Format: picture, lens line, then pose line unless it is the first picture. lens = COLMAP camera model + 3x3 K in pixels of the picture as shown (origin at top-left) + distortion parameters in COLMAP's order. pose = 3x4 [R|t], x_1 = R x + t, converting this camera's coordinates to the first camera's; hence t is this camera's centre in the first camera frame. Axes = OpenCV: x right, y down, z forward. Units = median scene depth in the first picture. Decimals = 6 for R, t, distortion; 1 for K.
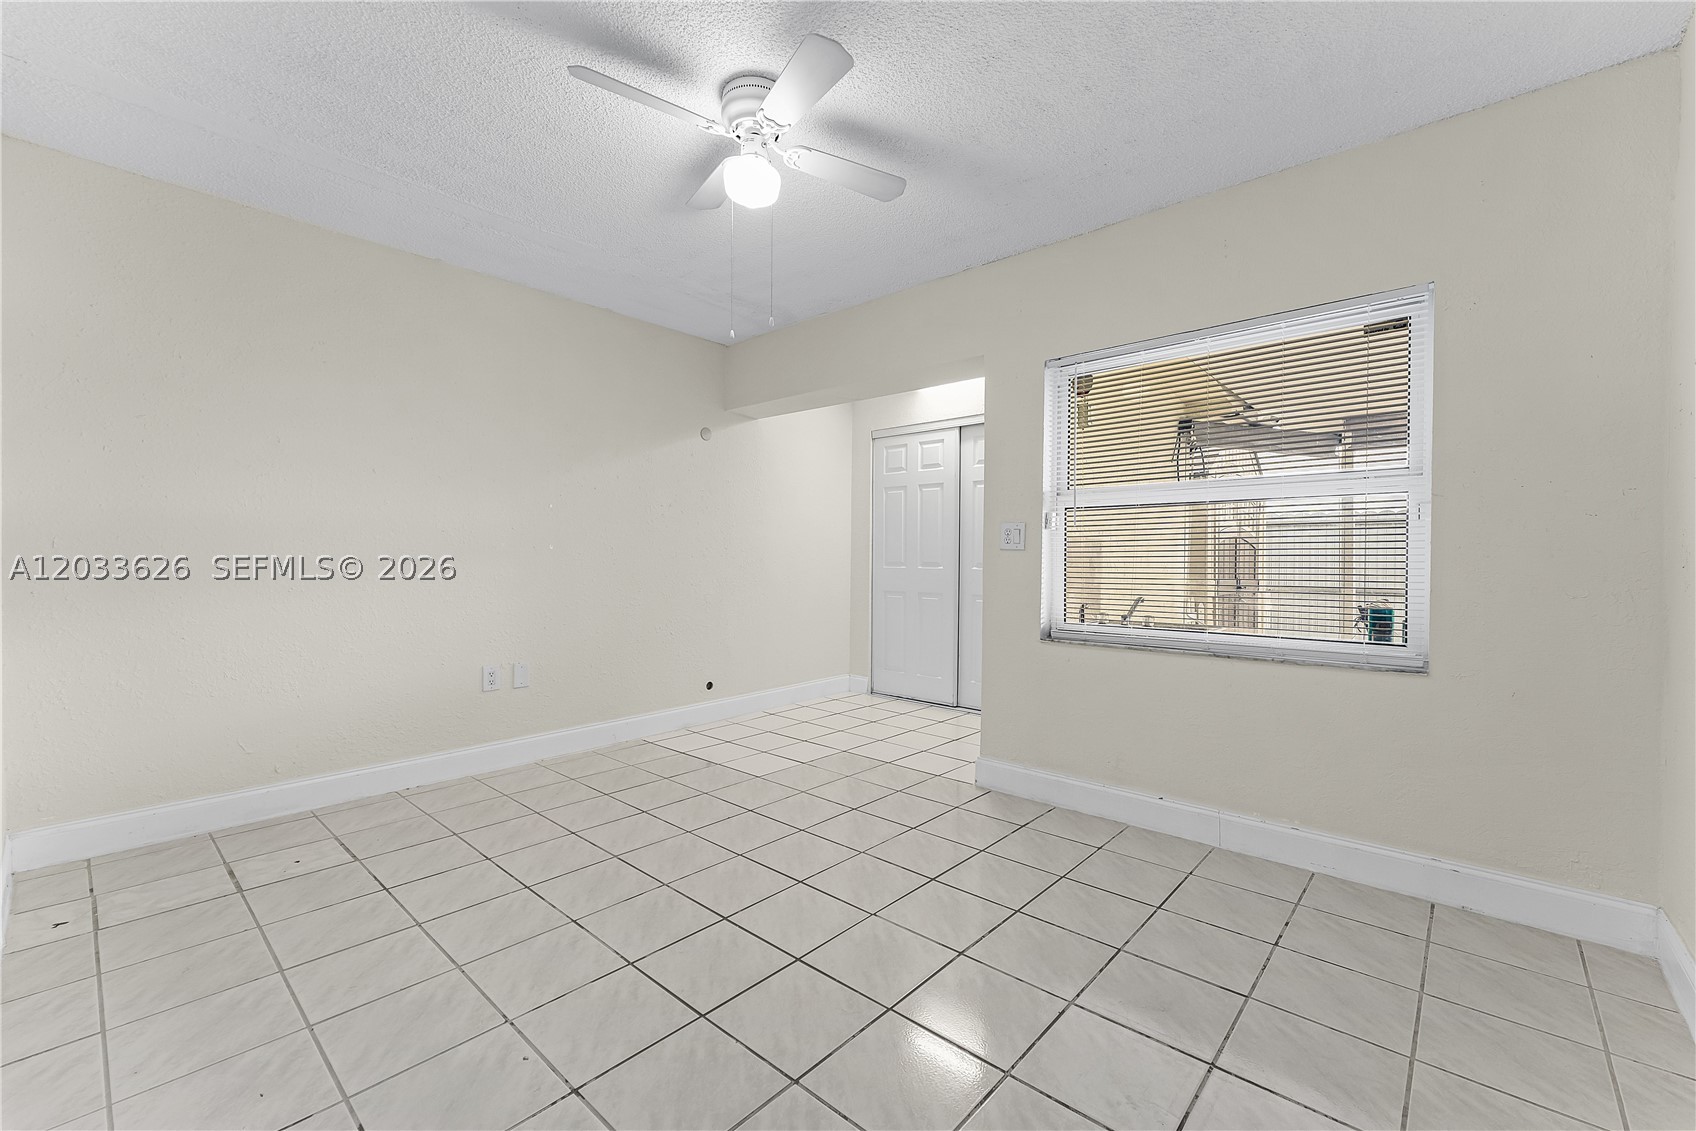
lens RADIAL K [[694.9, 0, 845.0], [0, 694.9, 564.4], [0, 0, 1]] dist [0.004197, 0.000111]
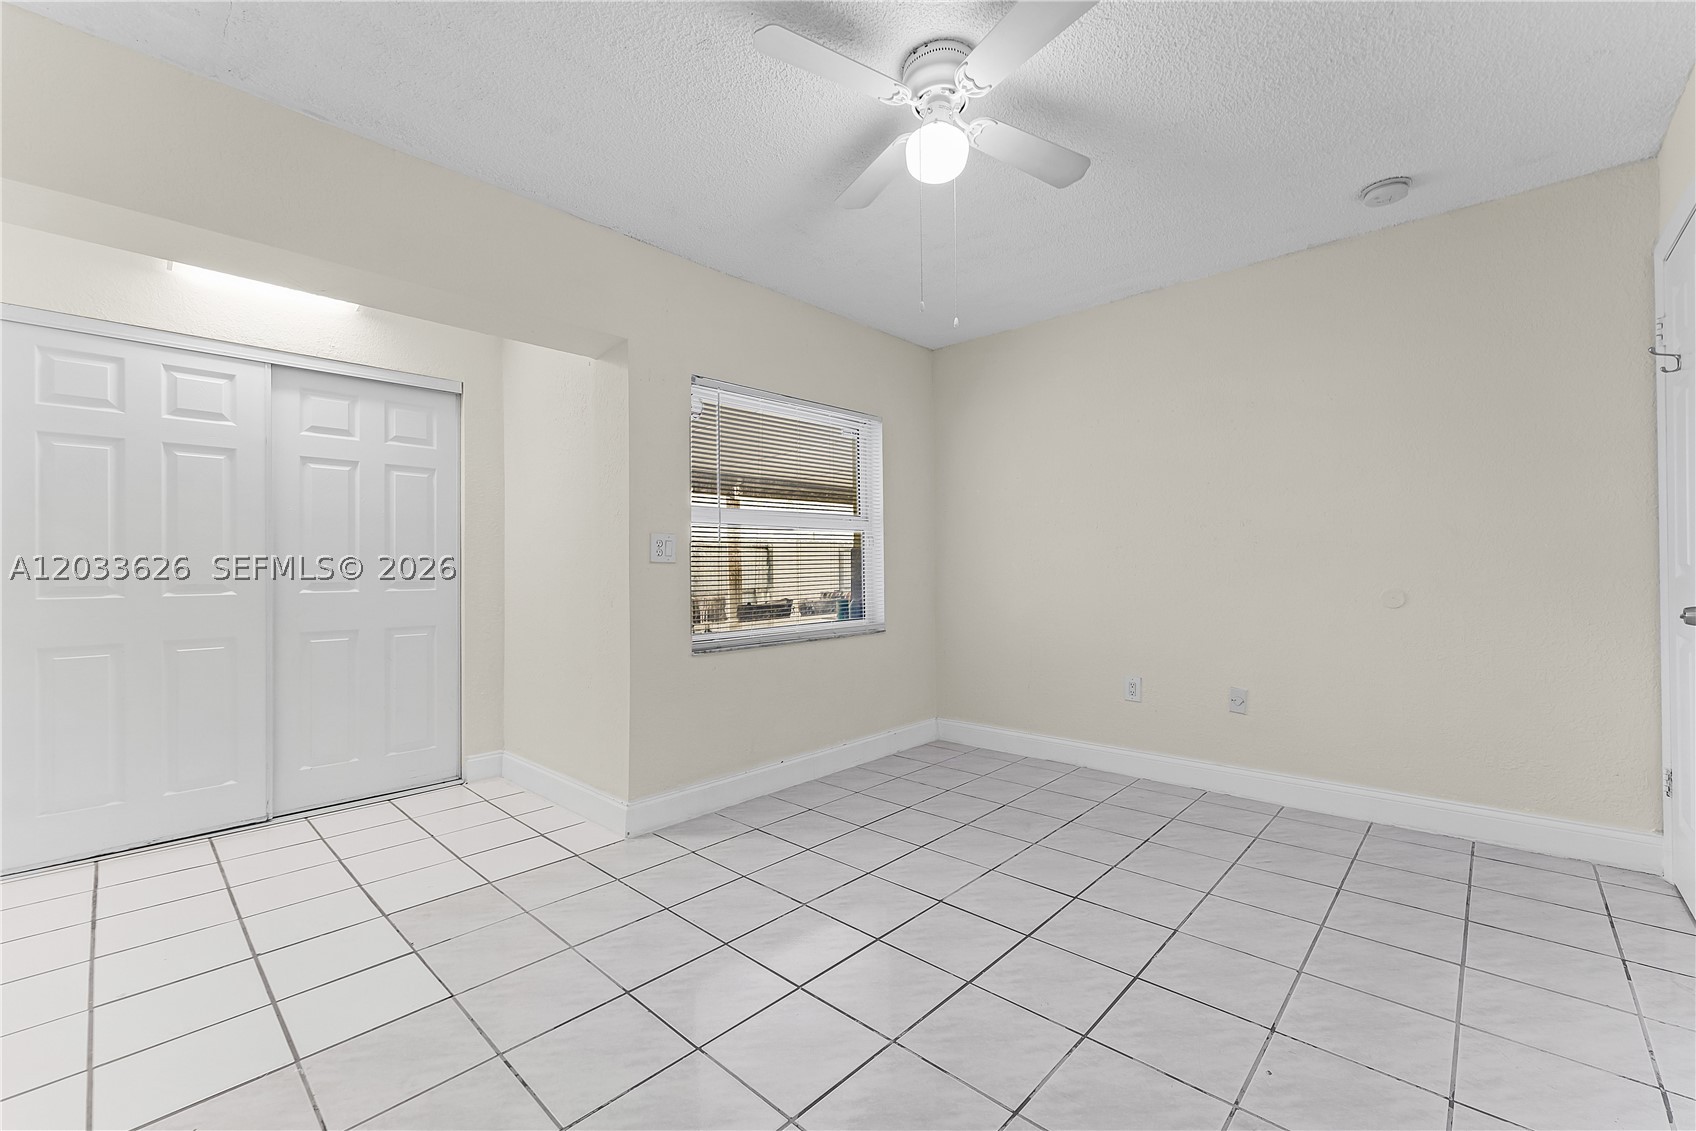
lens RADIAL K [[694.9, 0, 845.0], [0, 694.9, 564.4], [0, 0, 1]] dist [0.004197, 0.000111]
pose [[0.016712, 0.005997, 0.999842, -0.713031], [0.020629, 0.999767, -0.006342, -0.008143], [-0.999648, 0.020732, 0.016584, 0.766987]]
